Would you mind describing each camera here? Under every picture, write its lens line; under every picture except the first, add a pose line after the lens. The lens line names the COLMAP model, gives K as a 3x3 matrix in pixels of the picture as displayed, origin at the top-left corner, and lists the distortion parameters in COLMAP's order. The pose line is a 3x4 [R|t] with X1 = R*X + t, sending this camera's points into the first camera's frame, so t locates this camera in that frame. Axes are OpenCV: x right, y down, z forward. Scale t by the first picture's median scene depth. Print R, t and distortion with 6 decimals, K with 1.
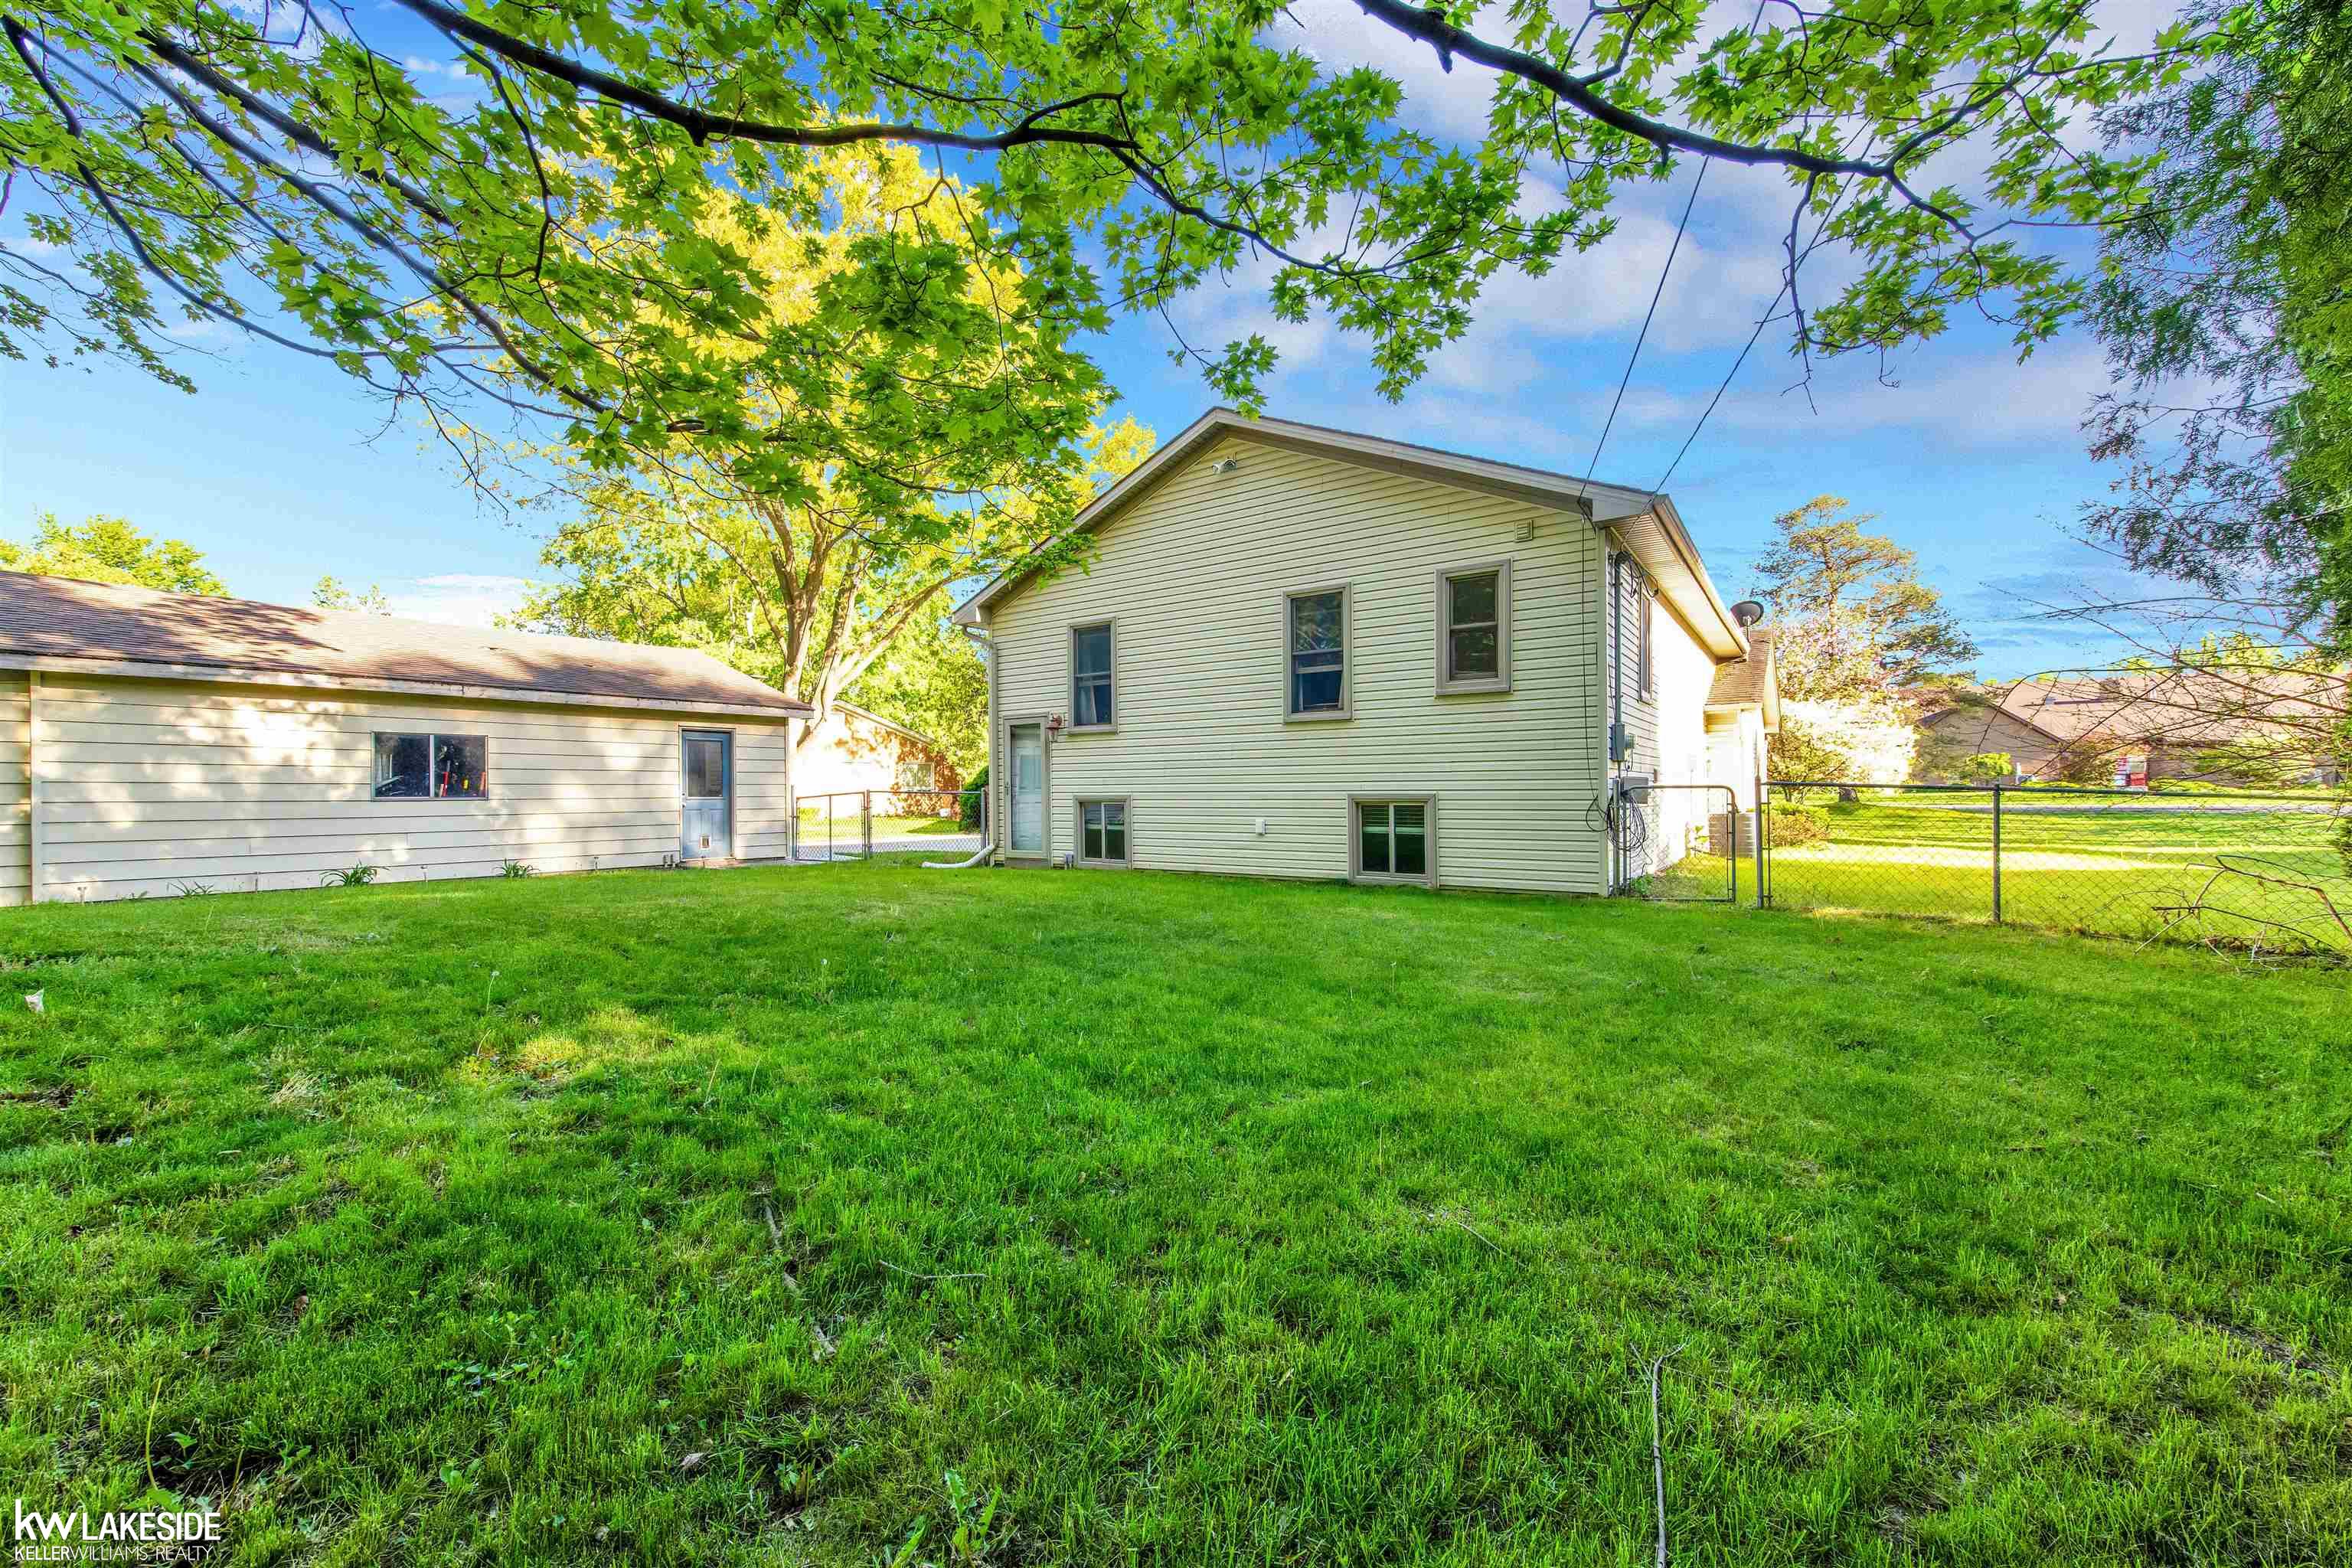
lens RADIAL K [[931.4, 0, 1174.8], [0, 931.4, 784.9], [0, 0, 1]] dist [0.002943, 0.000121]
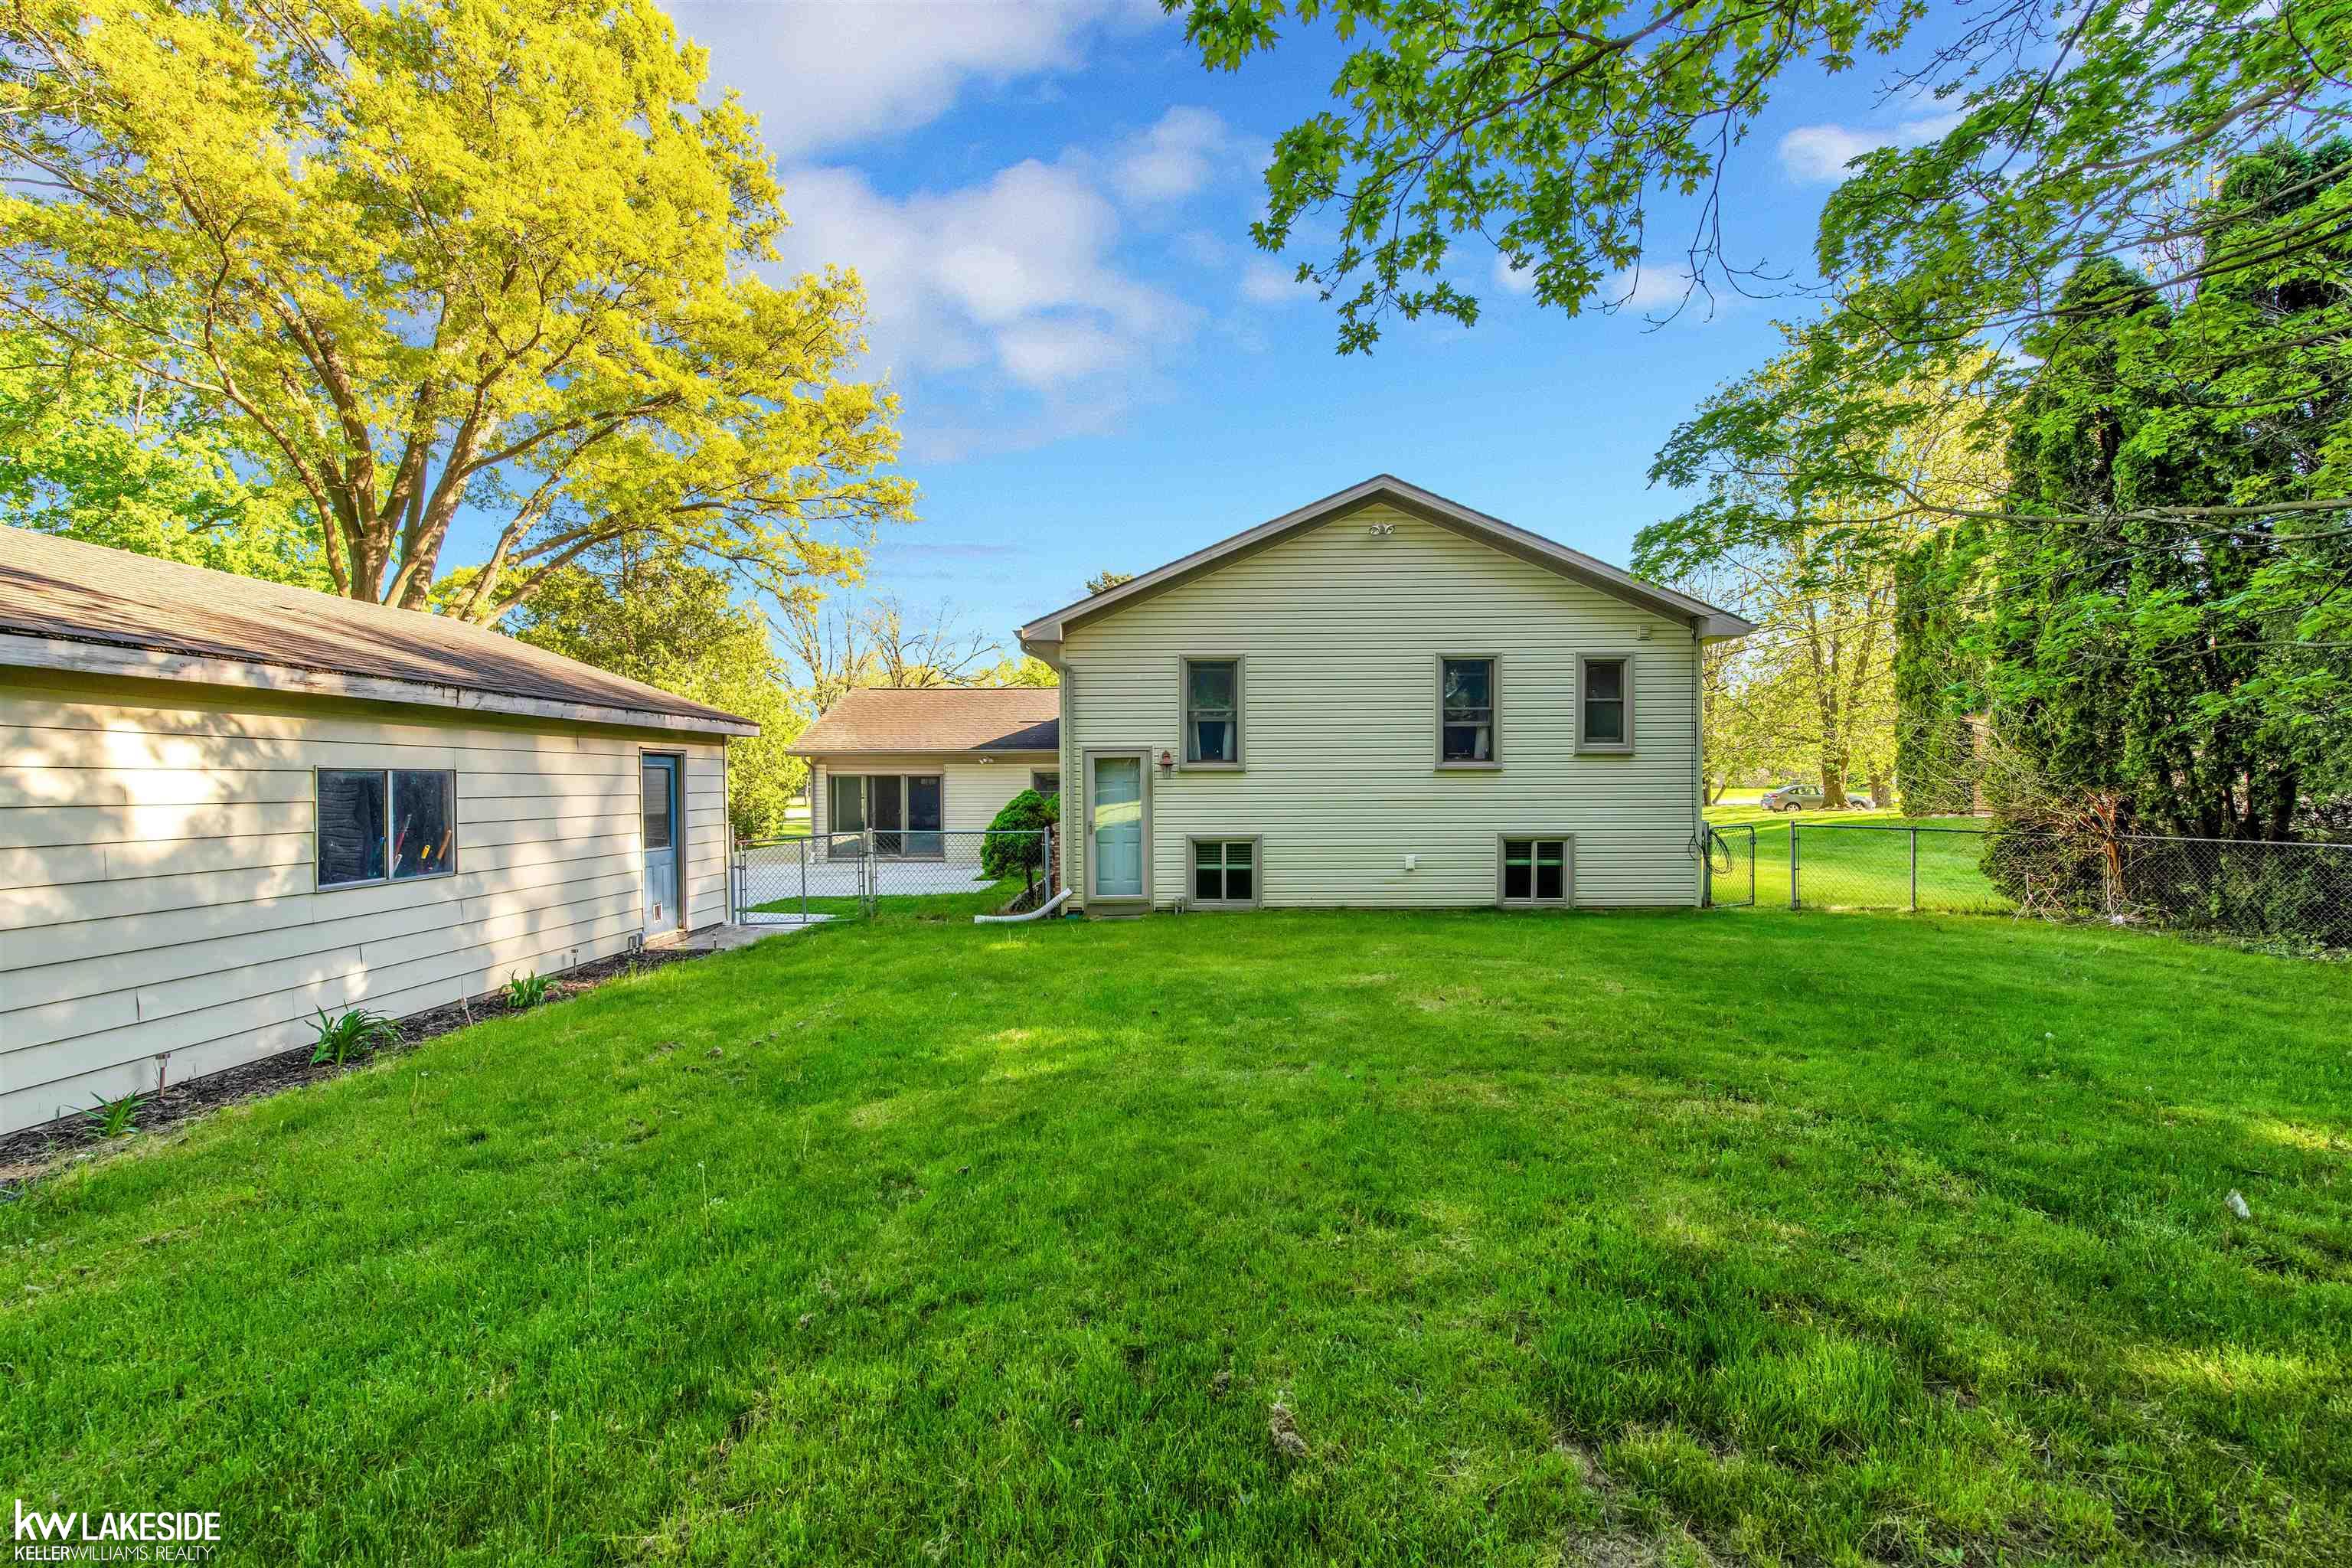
lens RADIAL K [[931.4, 0, 1189.5], [0, 931.4, 789.3], [0, 0, 1]] dist [0.002943, 0.000121]
pose [[0.810889, -0.003215, 0.585191, -0.735219], [-0.003682, 0.999937, 0.010597, -0.050719], [-0.585188, -0.010748, 0.810826, 0.246996]]
